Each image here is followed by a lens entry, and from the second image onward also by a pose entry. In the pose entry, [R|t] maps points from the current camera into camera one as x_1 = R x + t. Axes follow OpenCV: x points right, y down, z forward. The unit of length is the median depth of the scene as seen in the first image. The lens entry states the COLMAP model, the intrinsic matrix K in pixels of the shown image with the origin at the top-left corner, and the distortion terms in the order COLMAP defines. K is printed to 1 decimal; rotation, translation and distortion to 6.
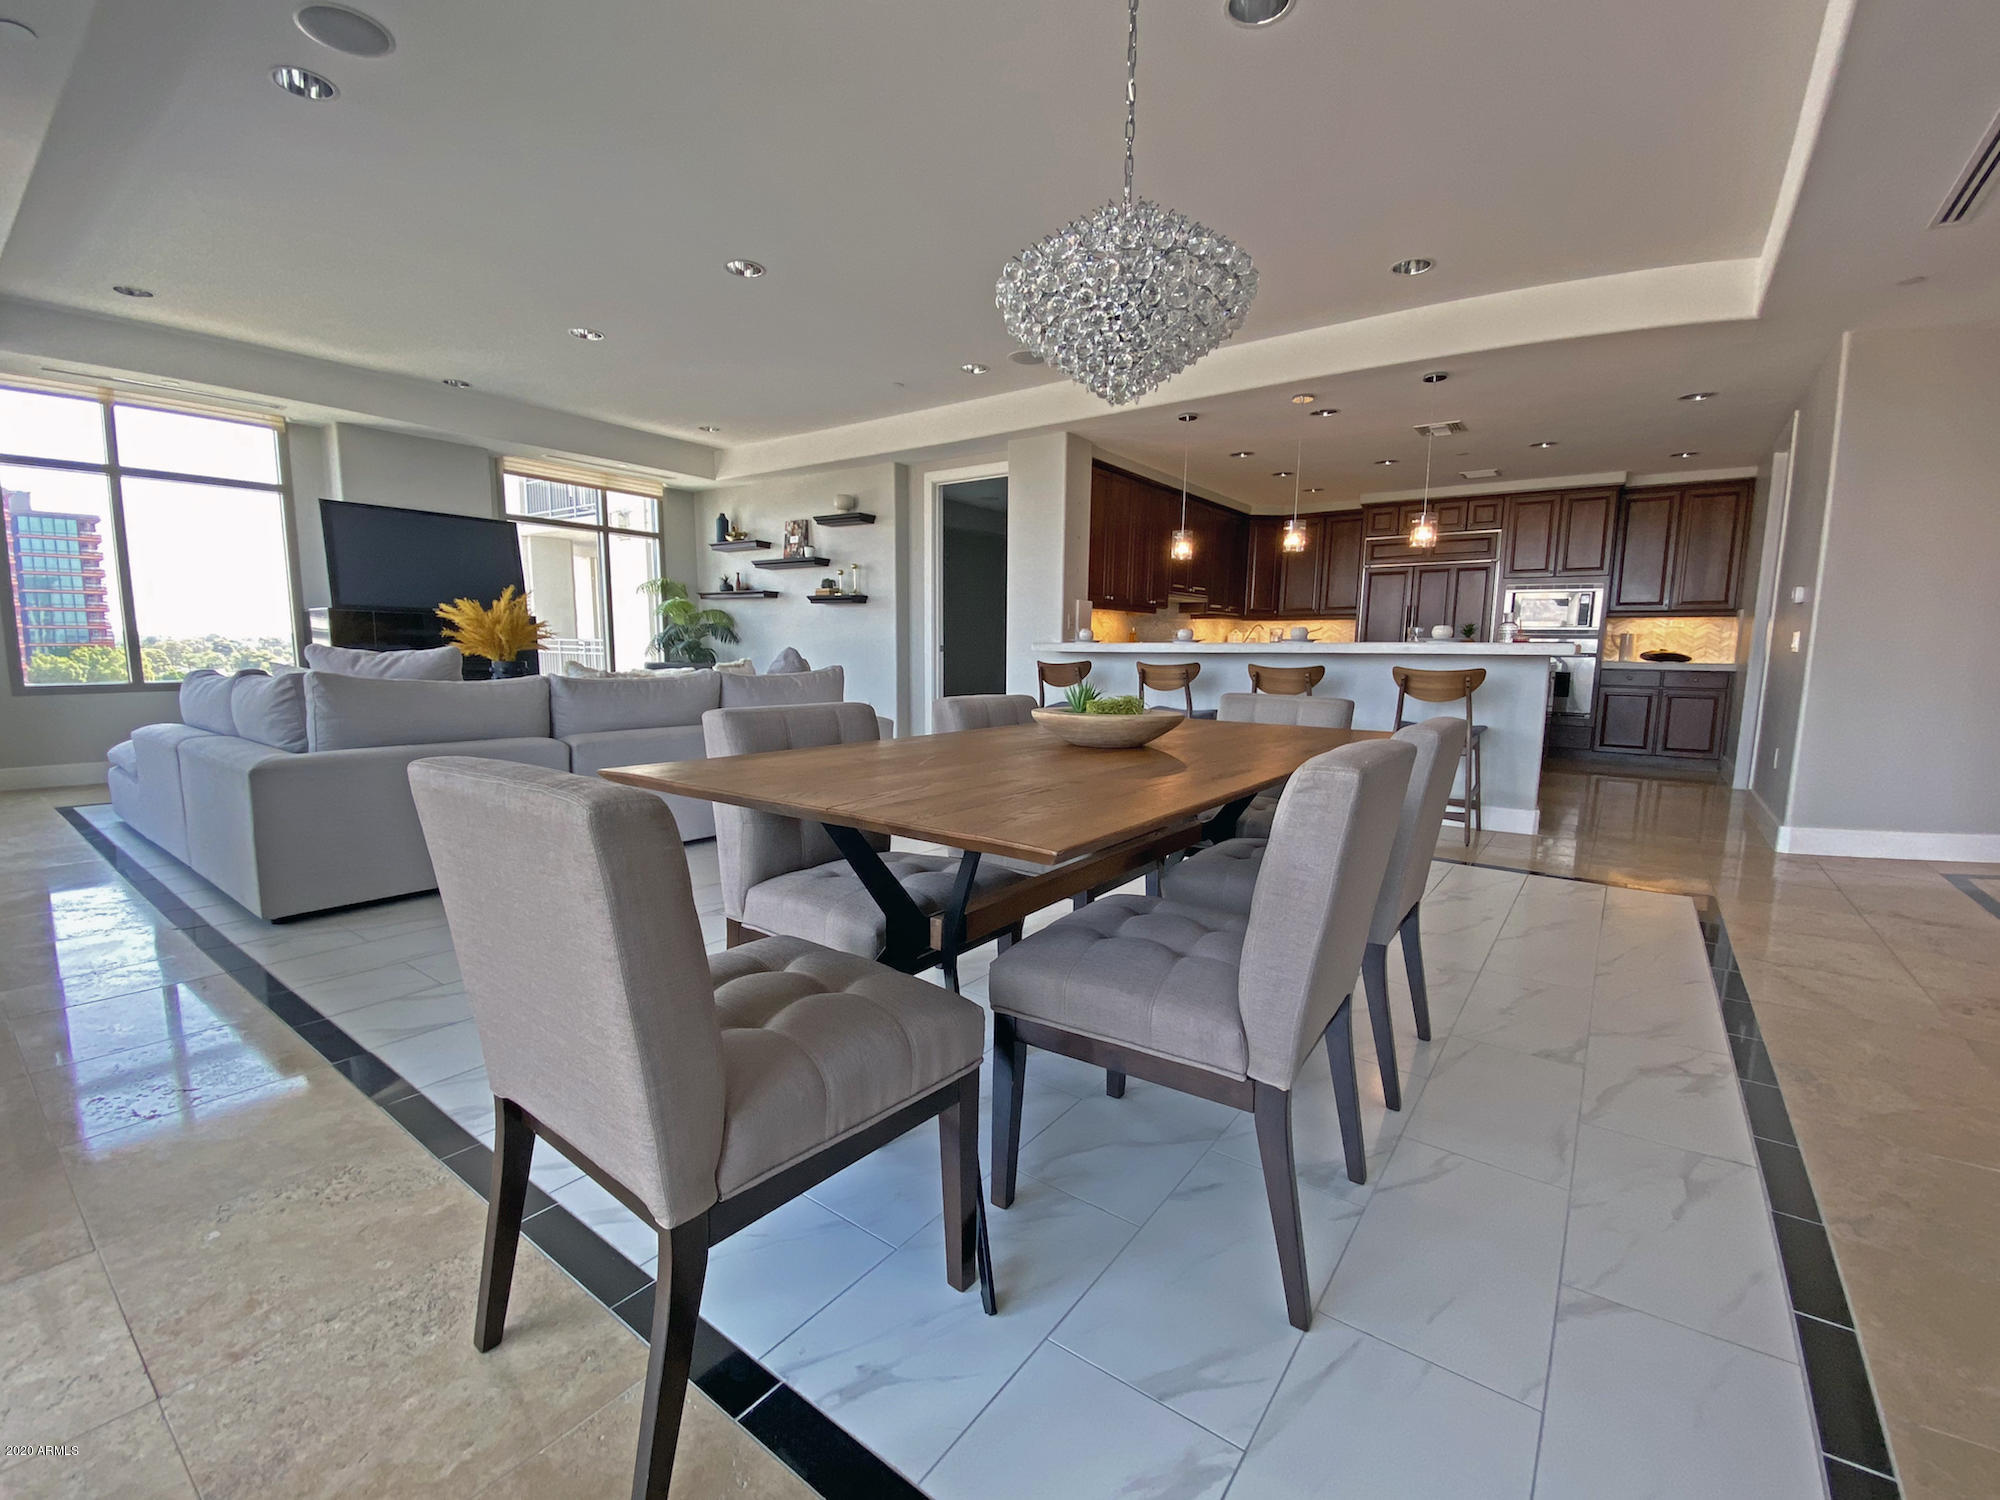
lens RADIAL K [[836.7, 0, 1006.7], [0, 836.7, 756.2], [0, 0, 1]] dist [-0.015637, -0.001563]
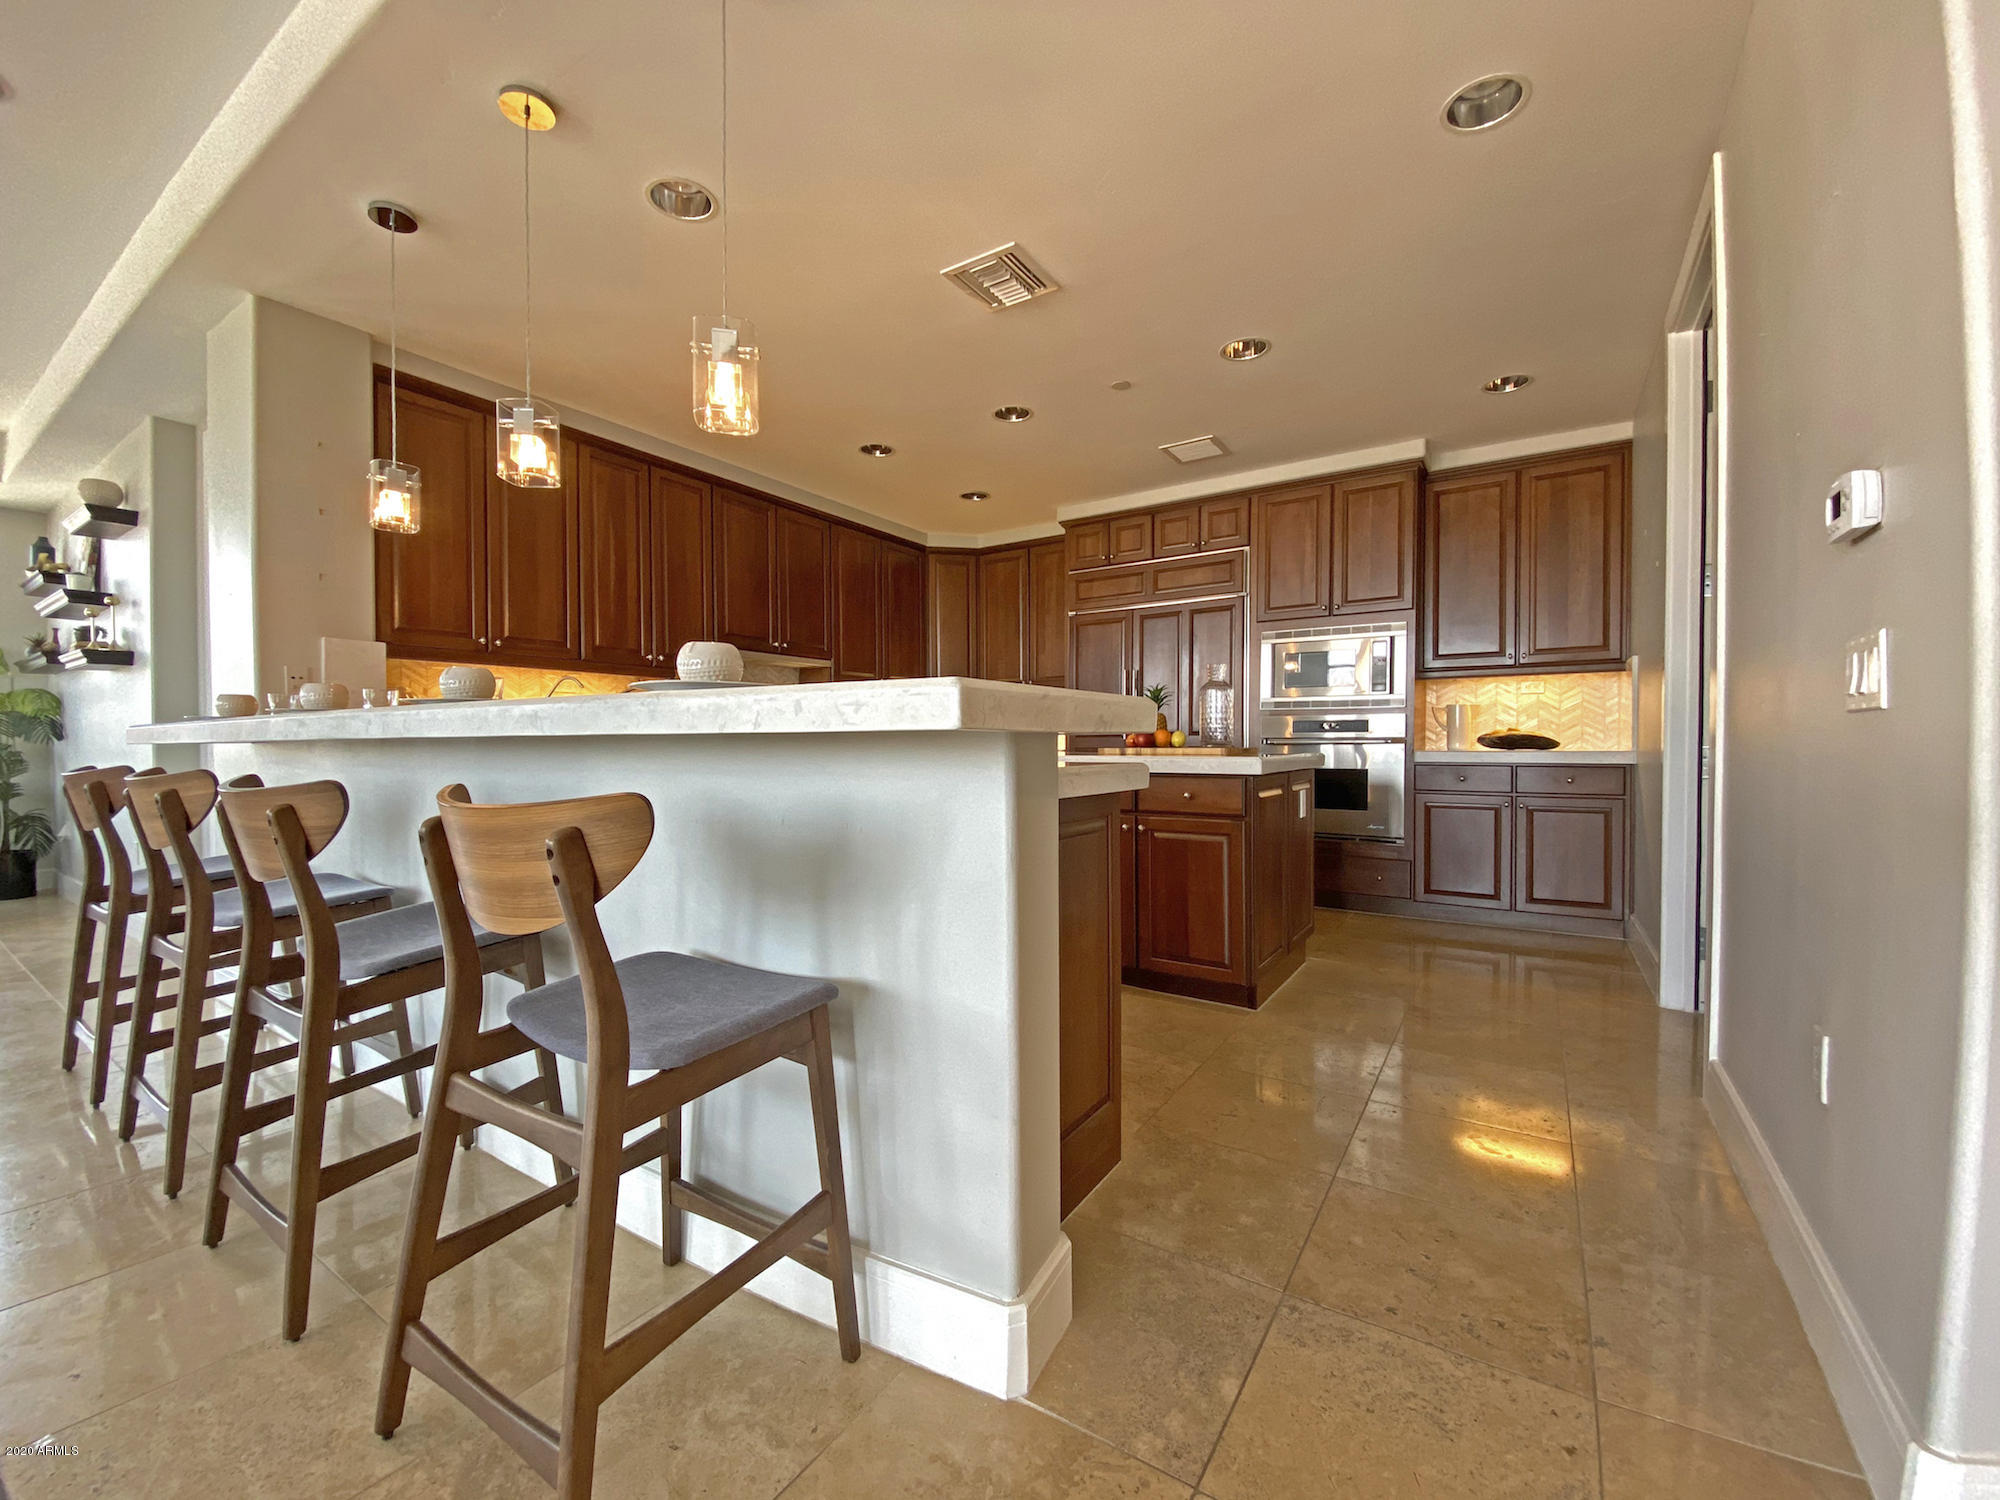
lens RADIAL K [[810.7, 0, 986.2], [0, 810.7, 754.1], [0, 0, 1]] dist [-0.012344, -0.000783]
pose [[0.998172, -0.014687, 0.058633, 0.370359], [0.021632, 0.992583, -0.119627, -0.048476], [-0.056442, 0.120676, 0.991086, 0.435995]]
